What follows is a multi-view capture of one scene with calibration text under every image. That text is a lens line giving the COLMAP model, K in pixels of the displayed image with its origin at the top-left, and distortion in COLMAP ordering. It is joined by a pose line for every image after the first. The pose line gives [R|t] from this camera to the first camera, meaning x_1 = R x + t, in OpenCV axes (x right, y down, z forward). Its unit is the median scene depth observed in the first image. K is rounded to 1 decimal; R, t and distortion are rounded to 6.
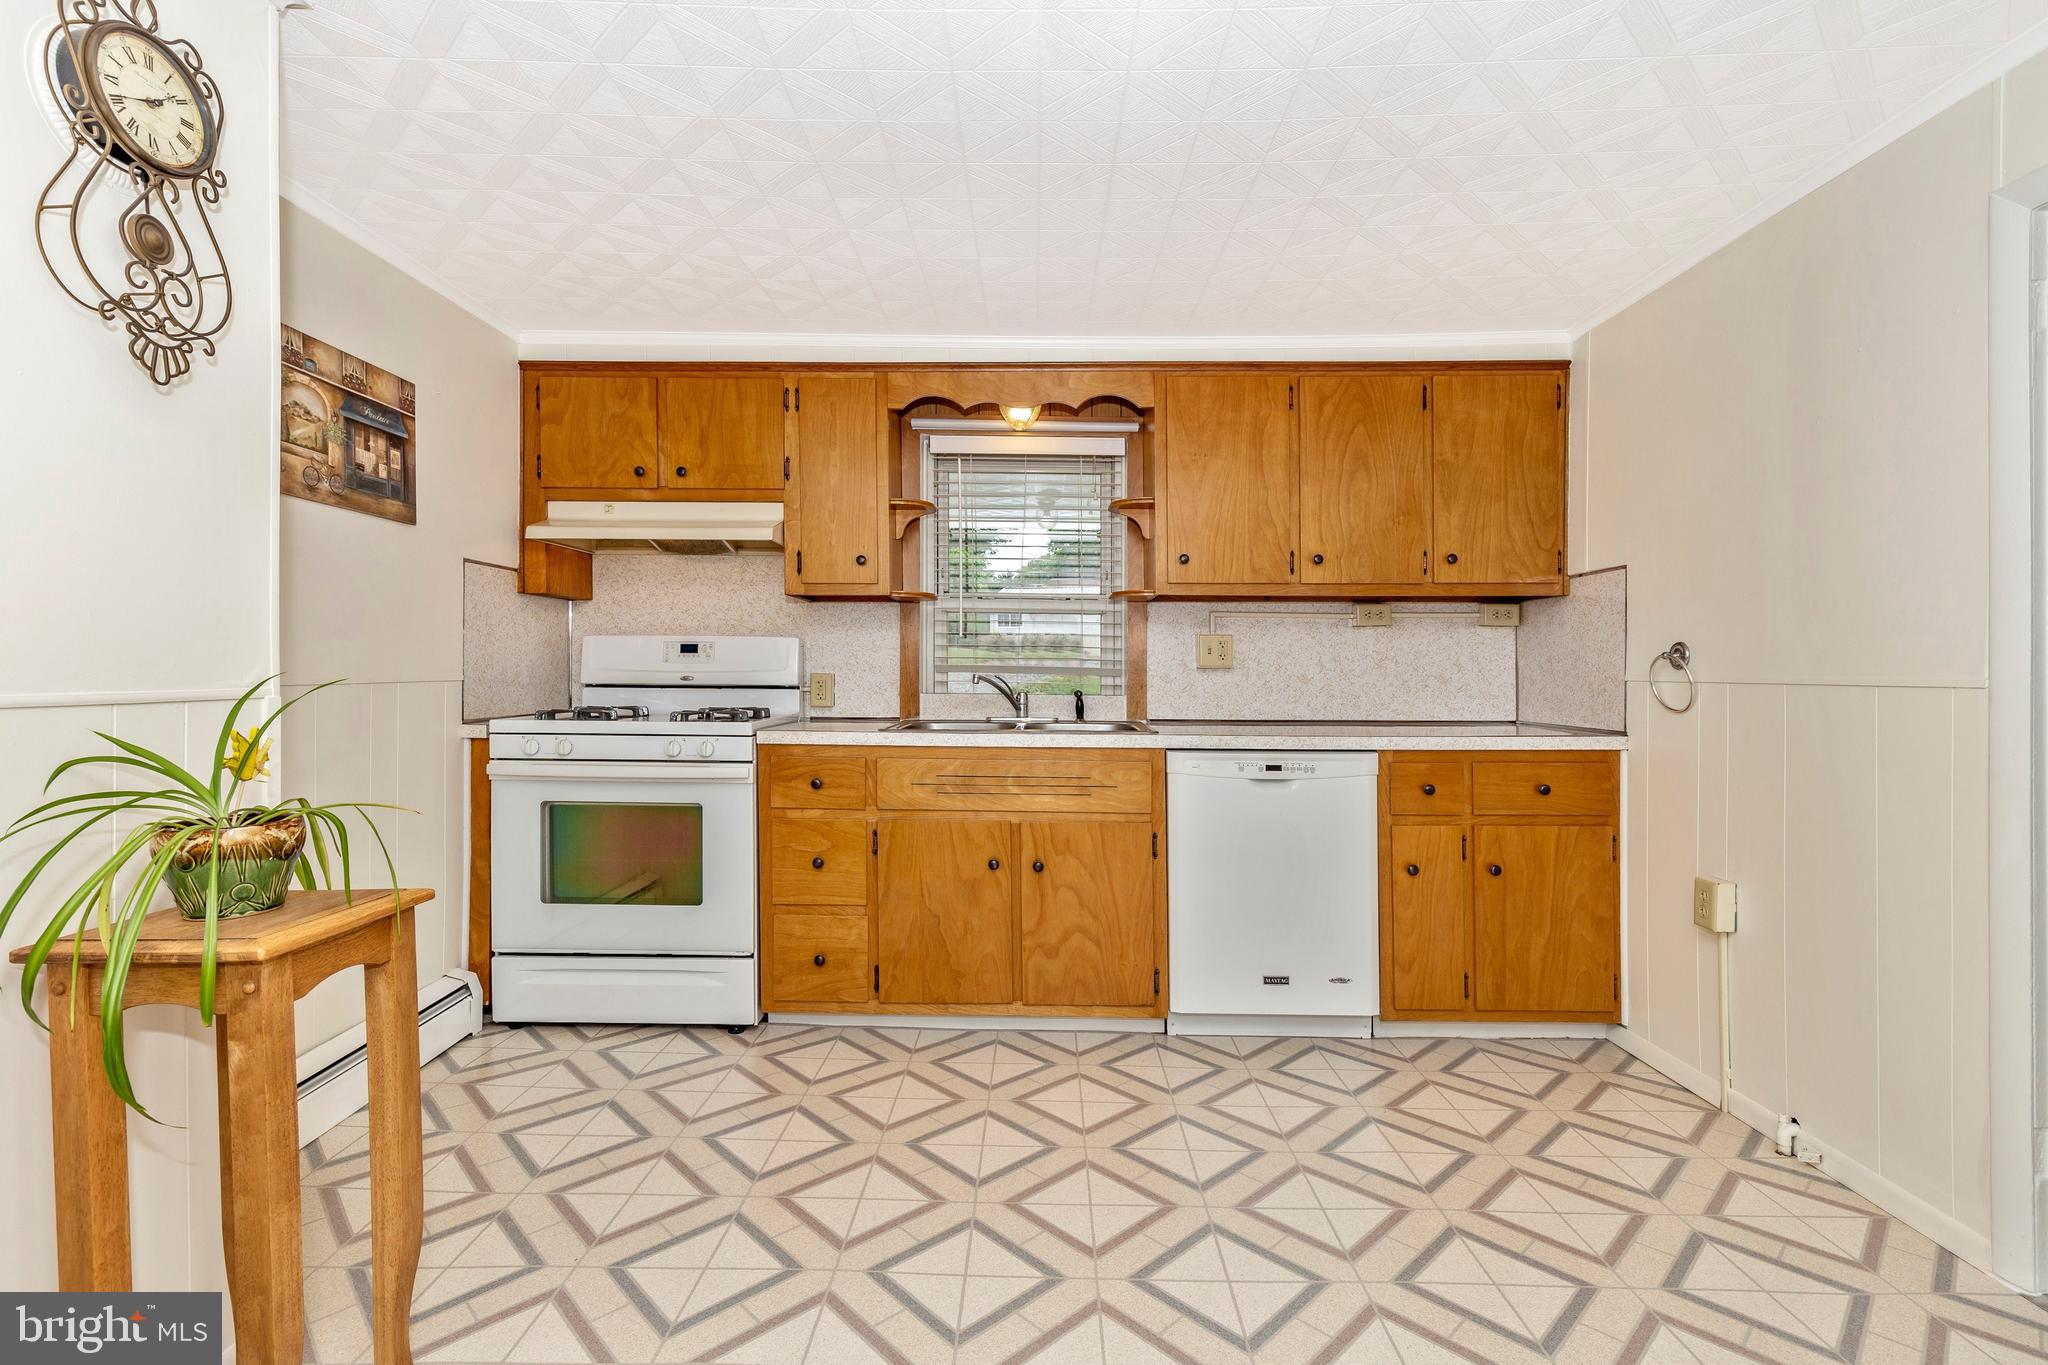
lens RADIAL K [[960.9, 0, 1021.2], [0, 960.9, 655.7], [0, 0, 1]] dist [0.004523, 0.000396]
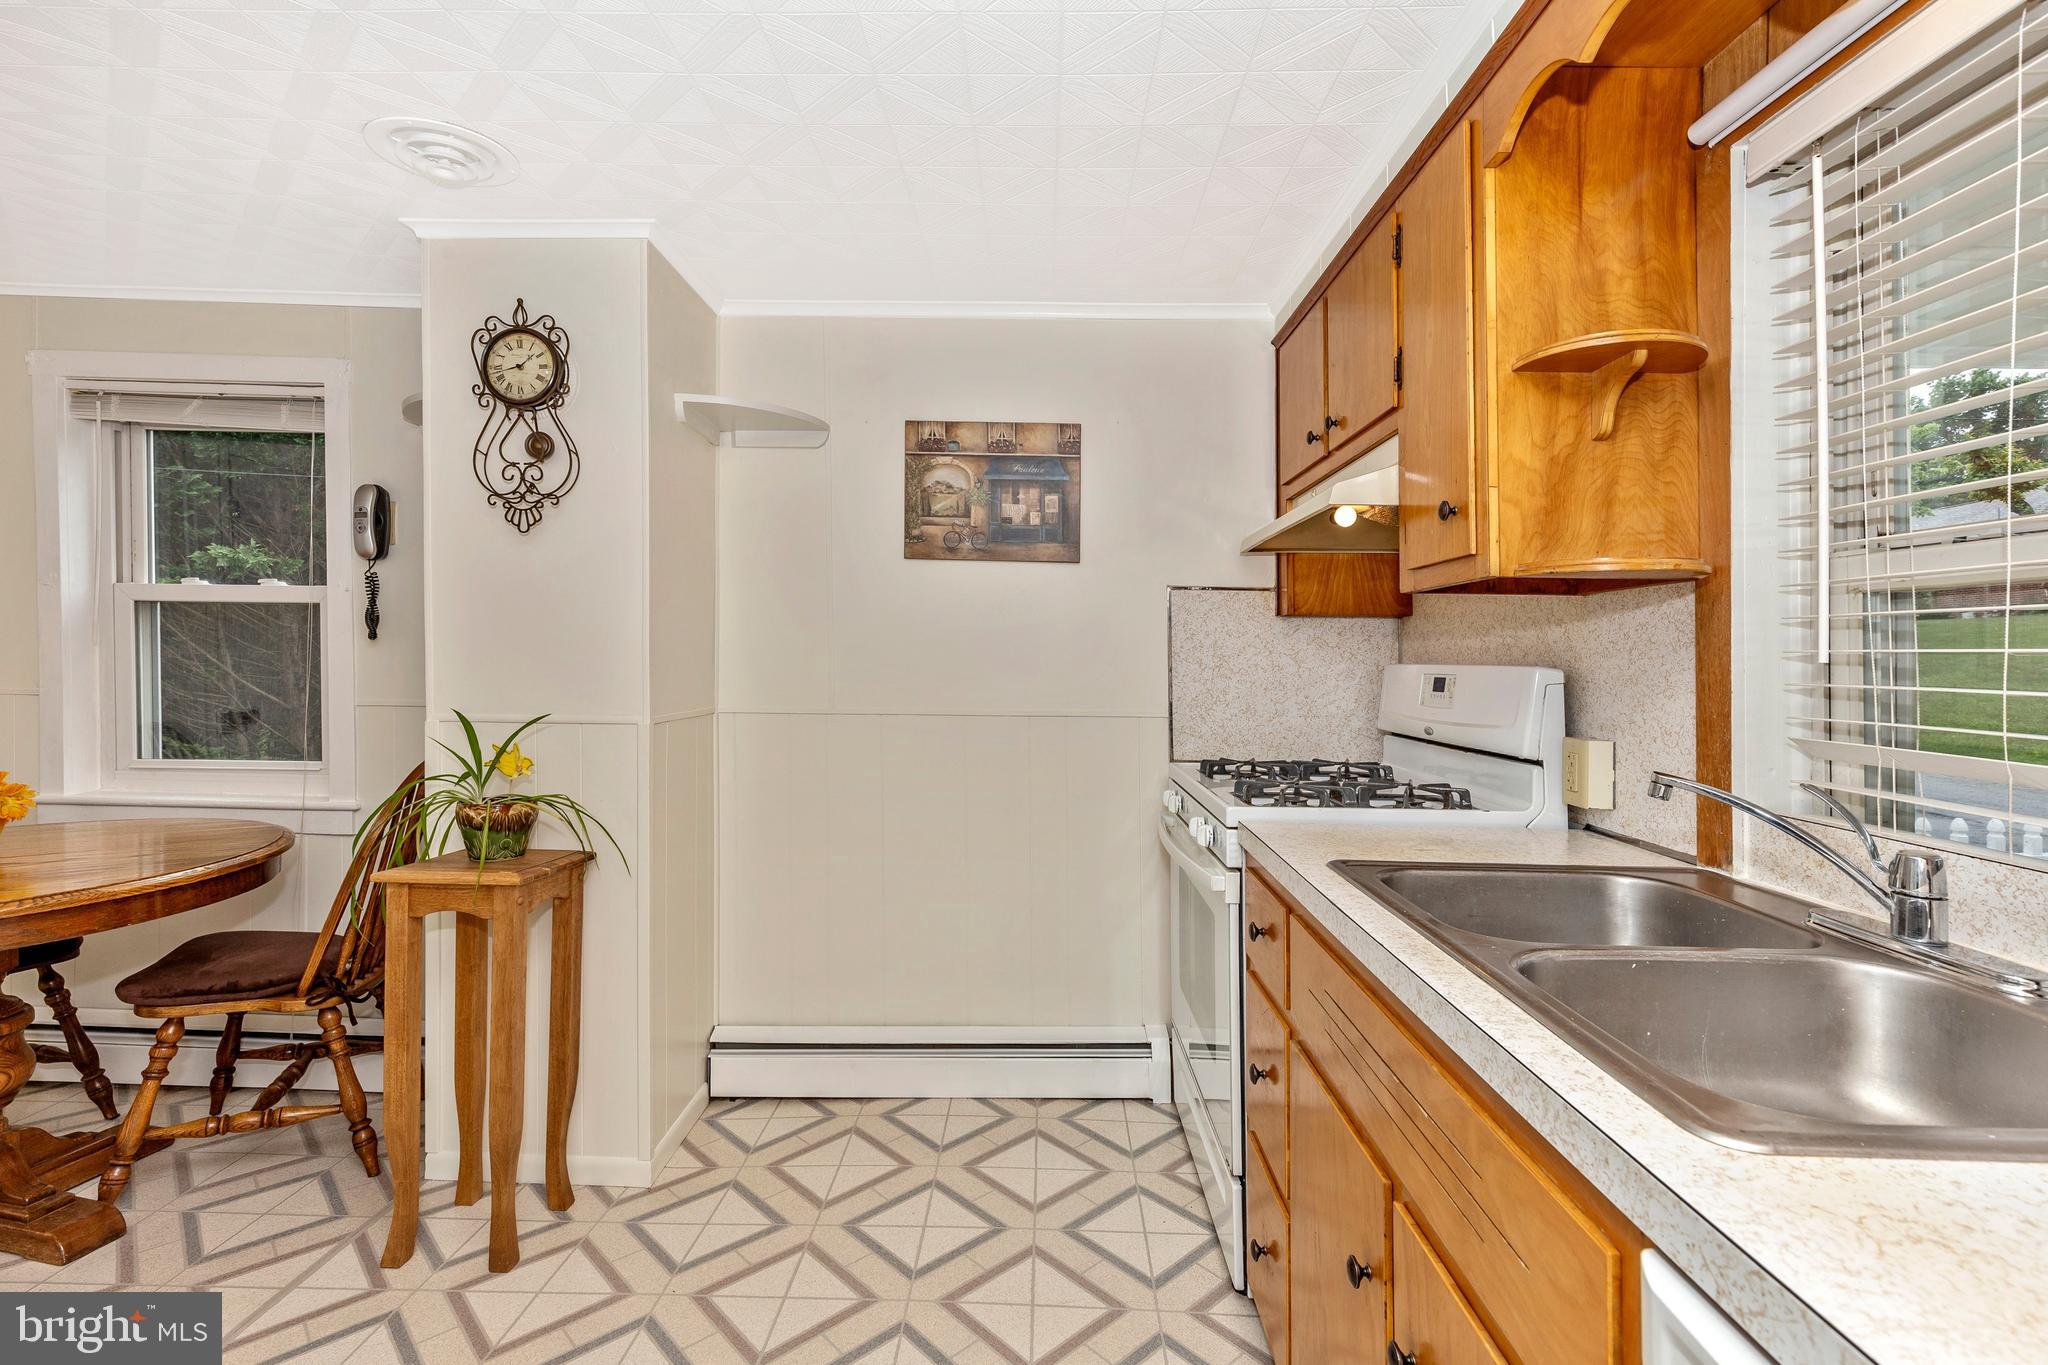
lens RADIAL K [[970.0, 0, 1022.3], [0, 970.0, 668.4], [0, 0, 1]] dist [-0.000188, 0.000019]
pose [[-0.001255, -0.005001, -0.999987, 0.356878], [0.001669, 0.999986, -0.005003, -0.017078], [0.999998, -0.001676, -0.001246, 0.852135]]
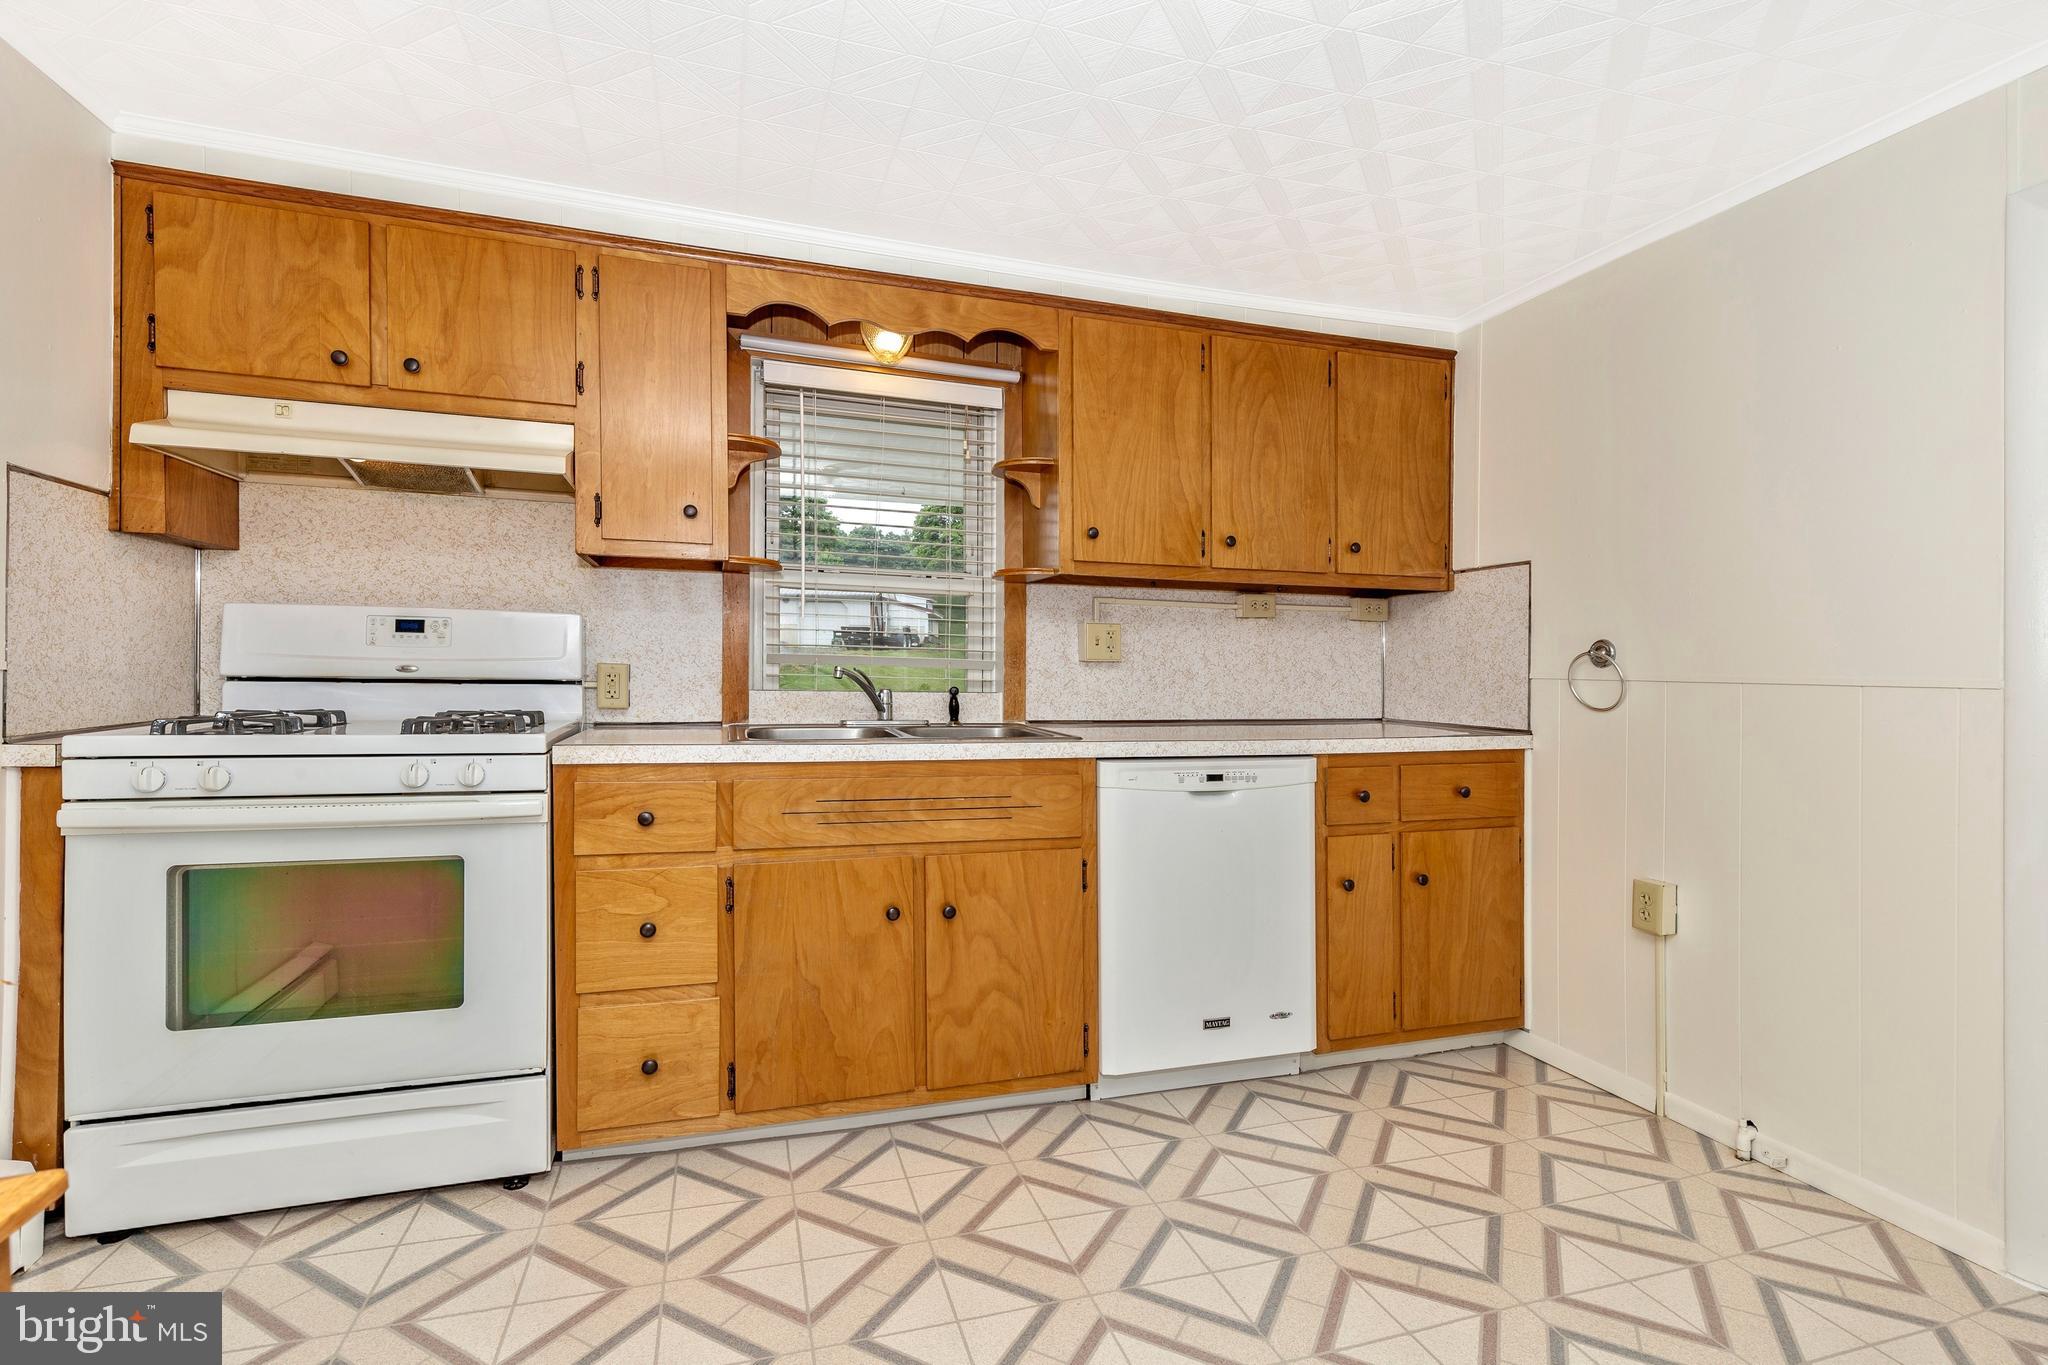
lens RADIAL K [[960.9, 0, 1021.2], [0, 960.9, 655.7], [0, 0, 1]] dist [0.004523, 0.000396]
pose [[0.946734, 0.011583, 0.321808, -0.179599], [-0.014223, 0.999882, 0.005855, 0.004383], [-0.321703, -0.010120, 0.946787, 0.236230]]
